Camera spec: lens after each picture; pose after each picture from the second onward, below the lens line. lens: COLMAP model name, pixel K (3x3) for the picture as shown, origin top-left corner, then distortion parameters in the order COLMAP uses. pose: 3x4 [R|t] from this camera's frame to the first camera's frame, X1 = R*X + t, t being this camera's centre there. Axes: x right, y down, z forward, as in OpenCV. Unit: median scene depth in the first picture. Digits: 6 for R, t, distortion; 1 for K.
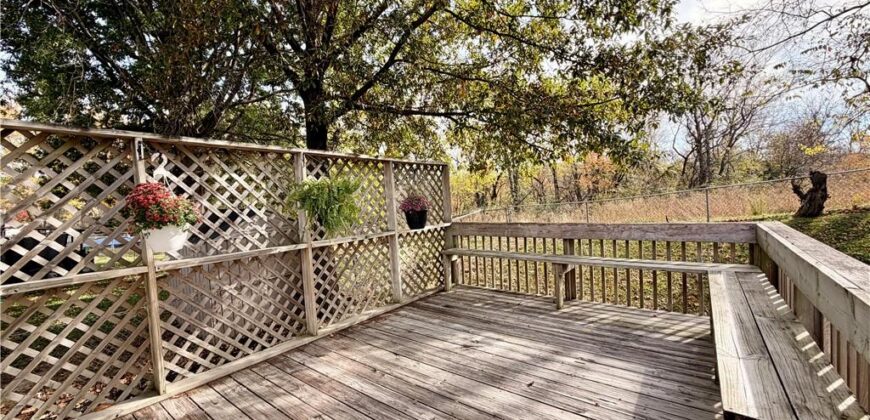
lens RADIAL K [[347.8, 0, 432.5], [0, 347.8, 210.0], [0, 0, 1]] dist [0.002586, -0.000444]
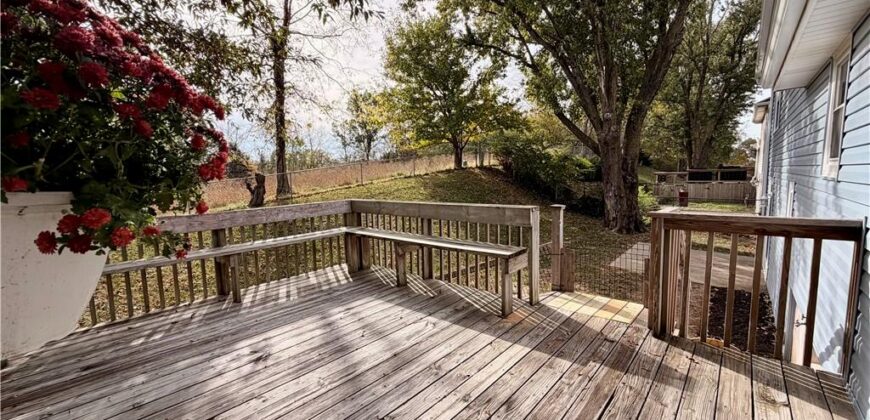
lens RADIAL K [[347.8, 0, 433.7], [0, 347.8, 211.2], [0, 0, 1]] dist [0.002586, -0.000444]
pose [[0.060536, -0.053168, 0.996749, -0.569857], [0.062312, 0.996834, 0.049388, 0.031556], [-0.996219, 0.059119, 0.063657, 0.452209]]
